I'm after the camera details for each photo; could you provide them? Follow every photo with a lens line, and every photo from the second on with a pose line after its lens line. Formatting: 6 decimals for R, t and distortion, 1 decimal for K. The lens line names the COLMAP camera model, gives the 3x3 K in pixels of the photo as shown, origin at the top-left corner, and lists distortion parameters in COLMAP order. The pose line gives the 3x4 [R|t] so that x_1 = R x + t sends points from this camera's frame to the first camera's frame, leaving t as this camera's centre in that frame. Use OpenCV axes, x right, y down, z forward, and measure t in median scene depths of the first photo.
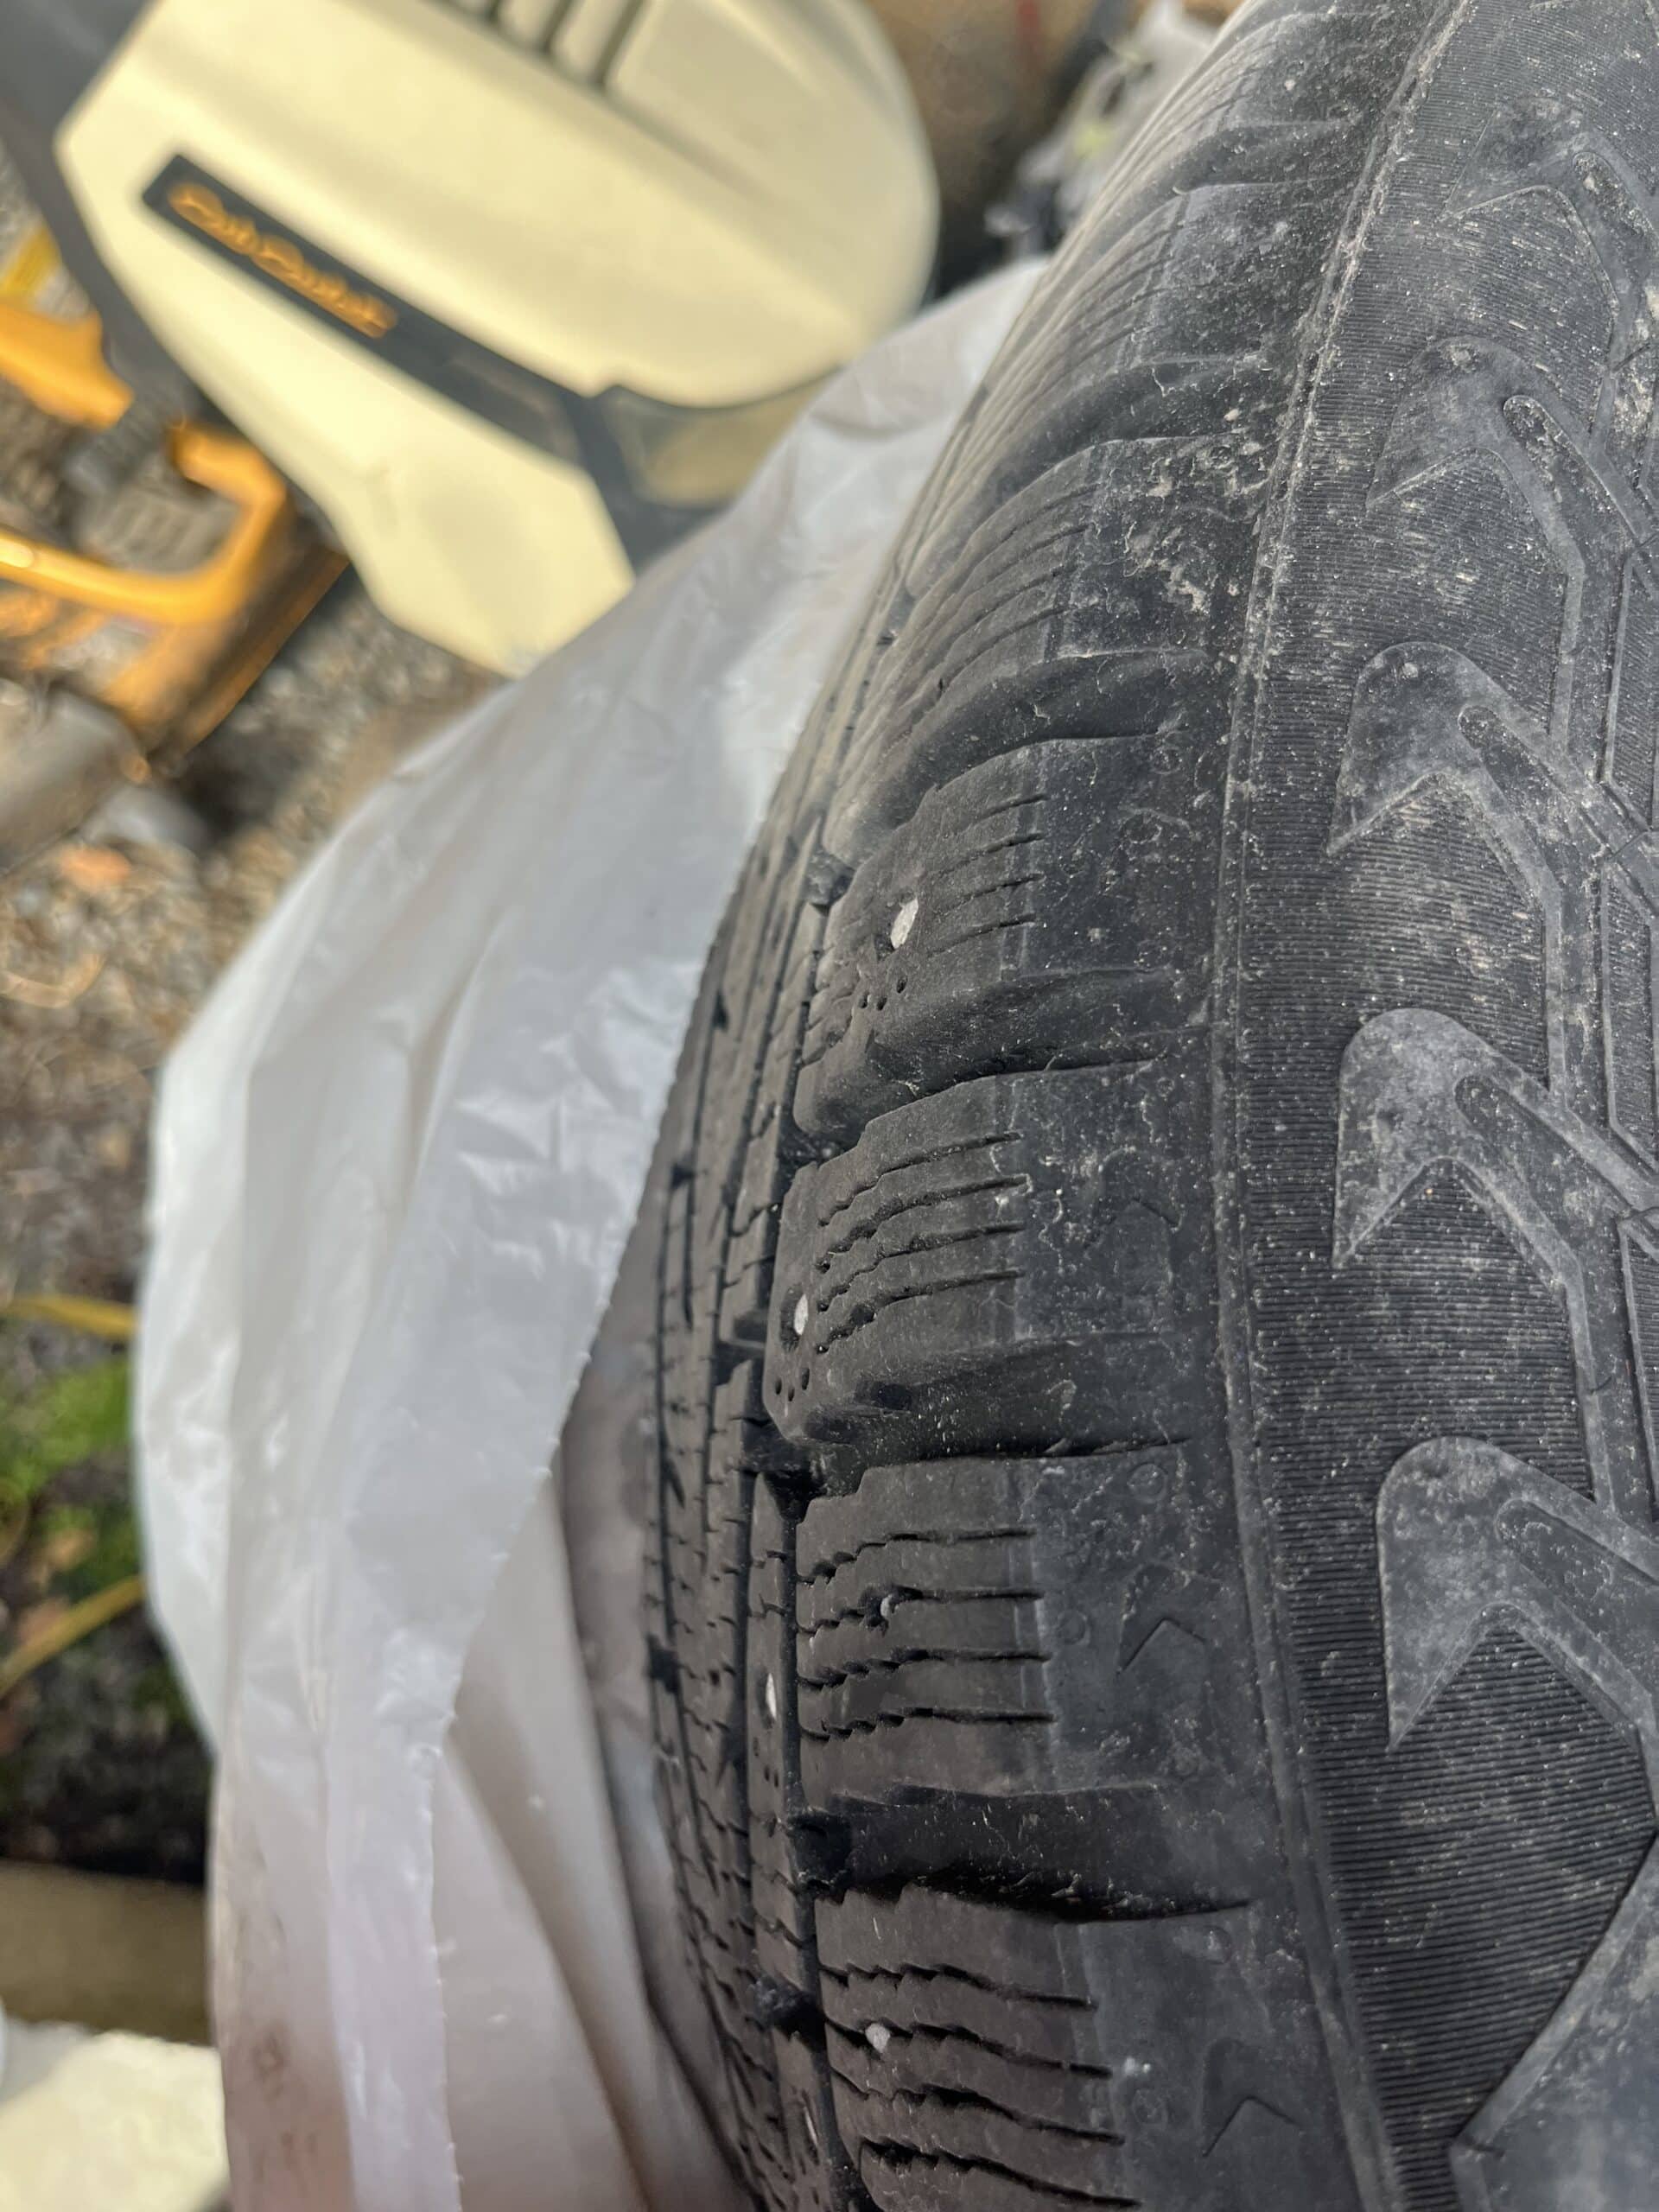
lens RADIAL K [[1785.7, 0, 829.5], [0, 1785.7, 1106.0], [0, 0, 1]] dist [0.059130, -0.134792]
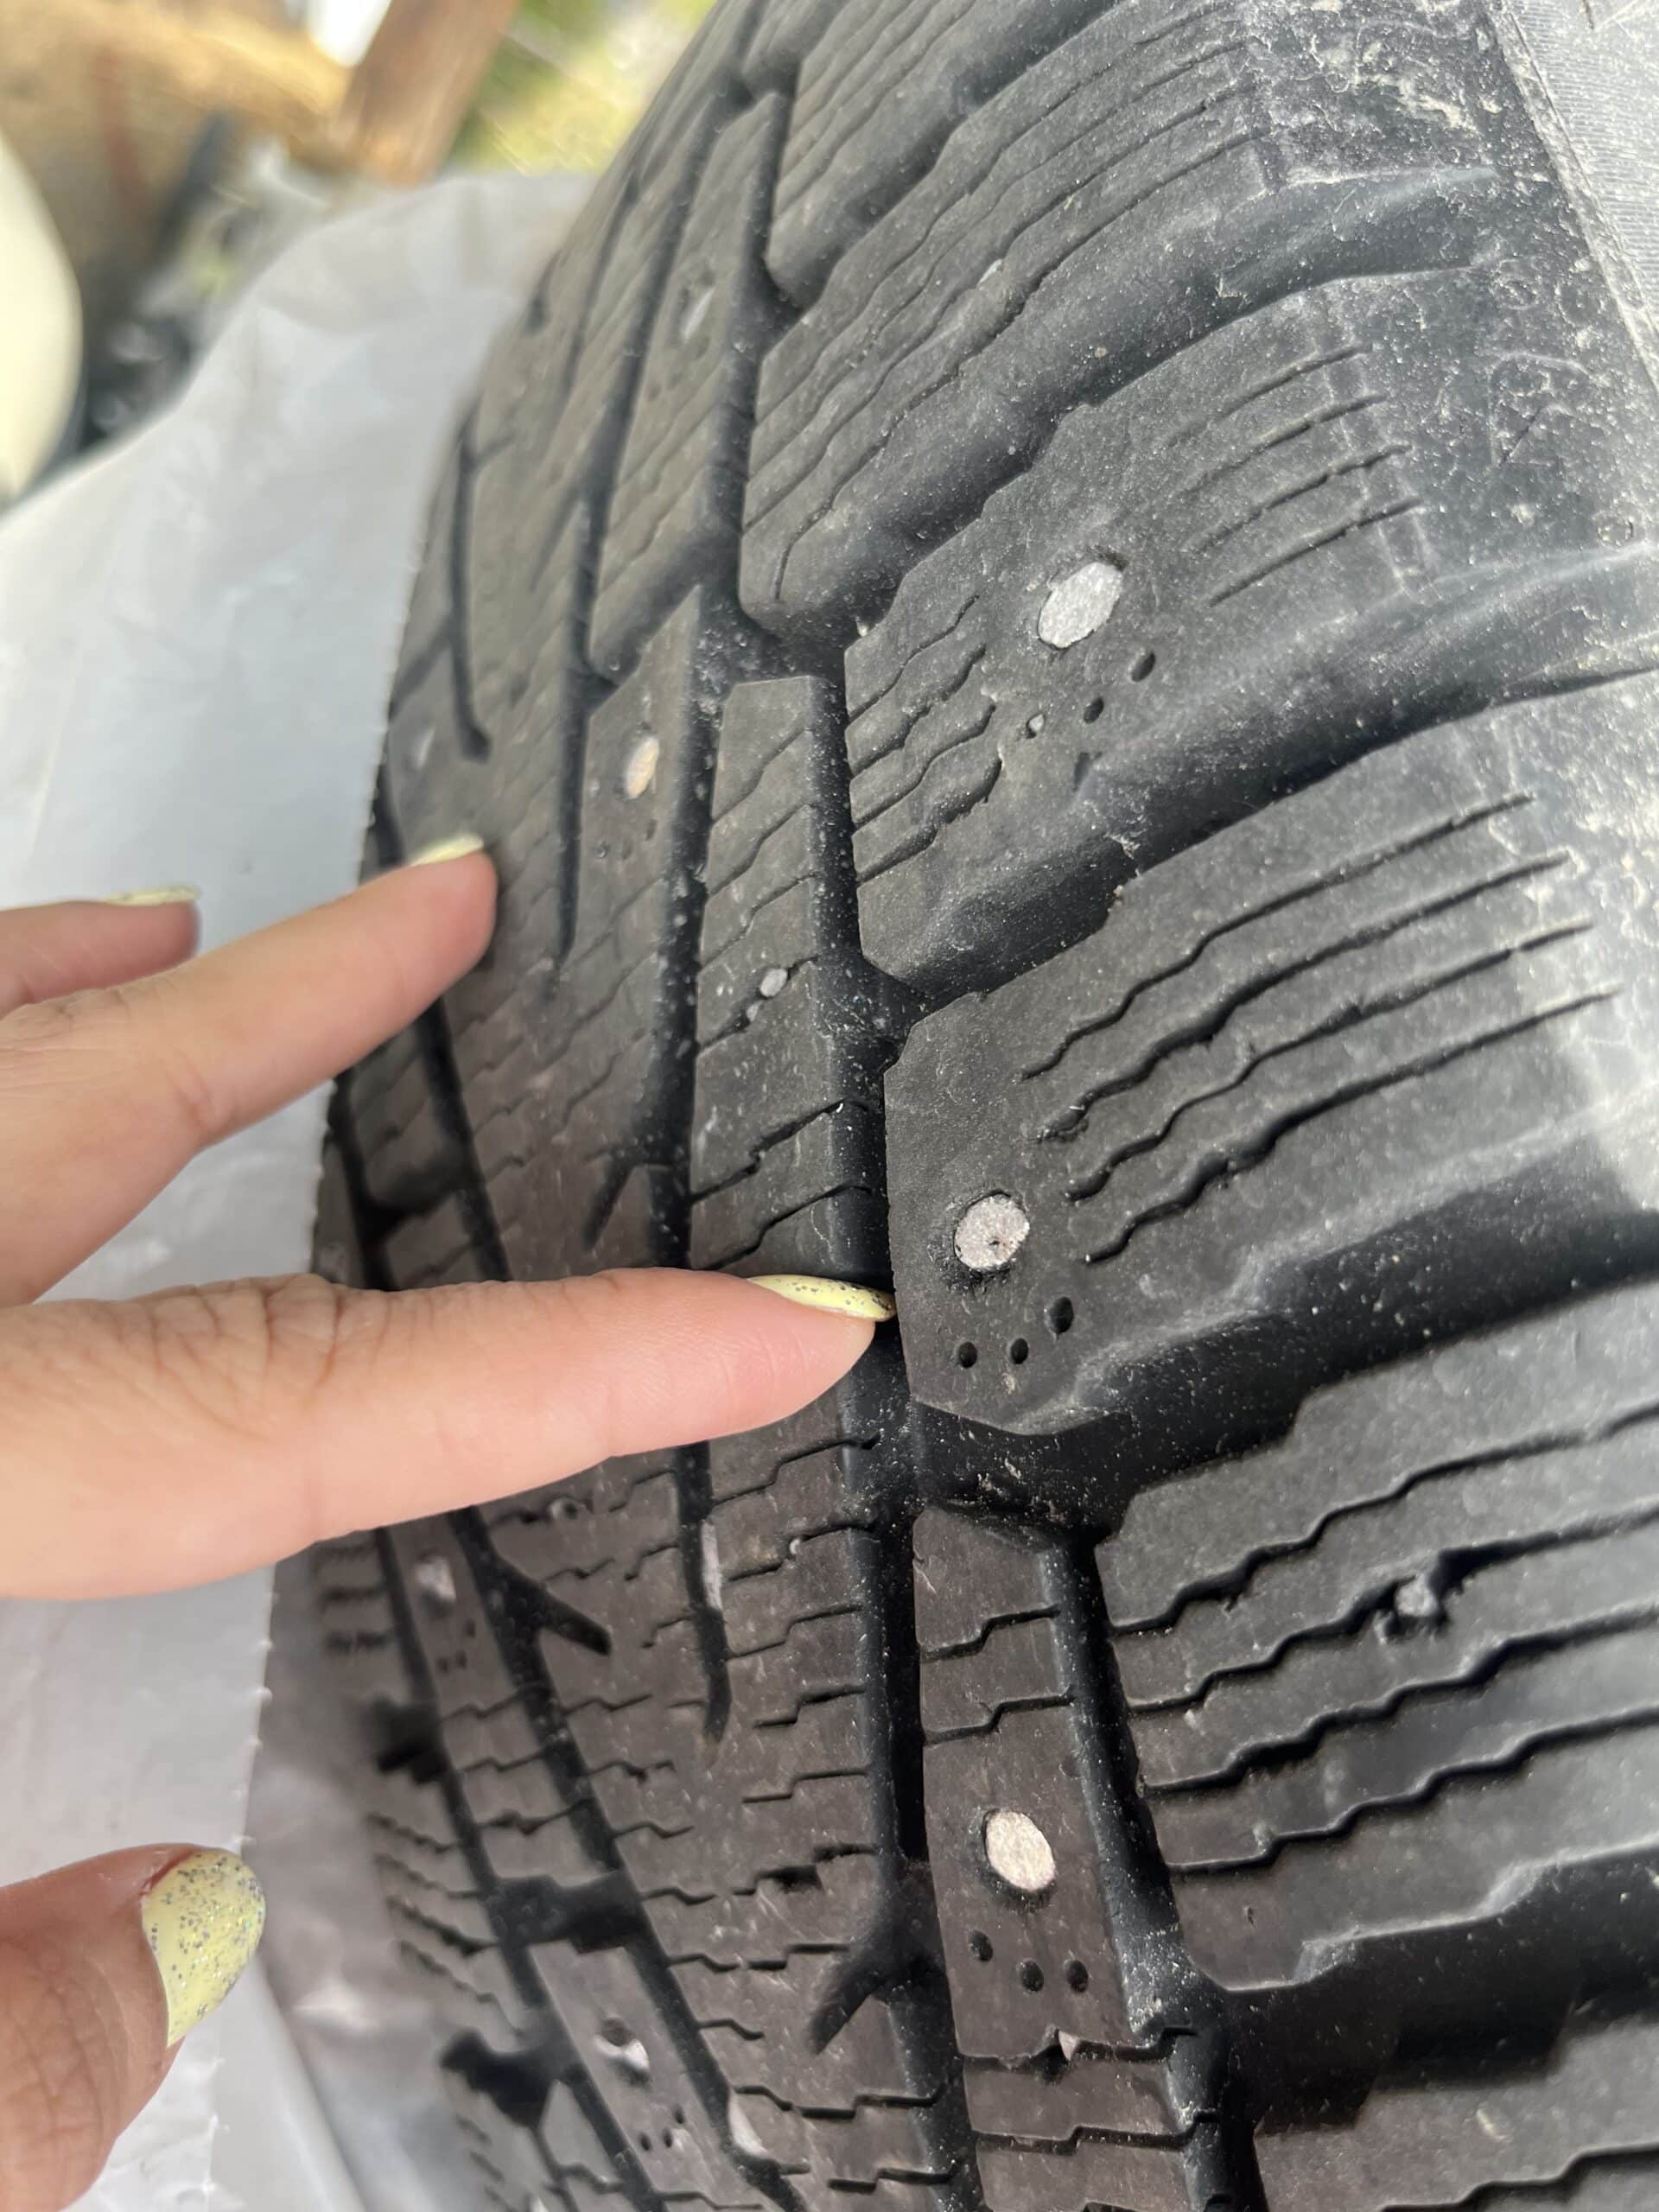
lens RADIAL K [[1785.7, 0, 829.5], [0, 1785.7, 1106.0], [0, 0, 1]] dist [0.059130, -0.134792]
pose [[0.886186, -0.126194, 0.445813, -0.397201], [0.170494, 0.983499, -0.060513, 0.115761], [-0.430820, 0.129634, 0.893078, 0.516794]]
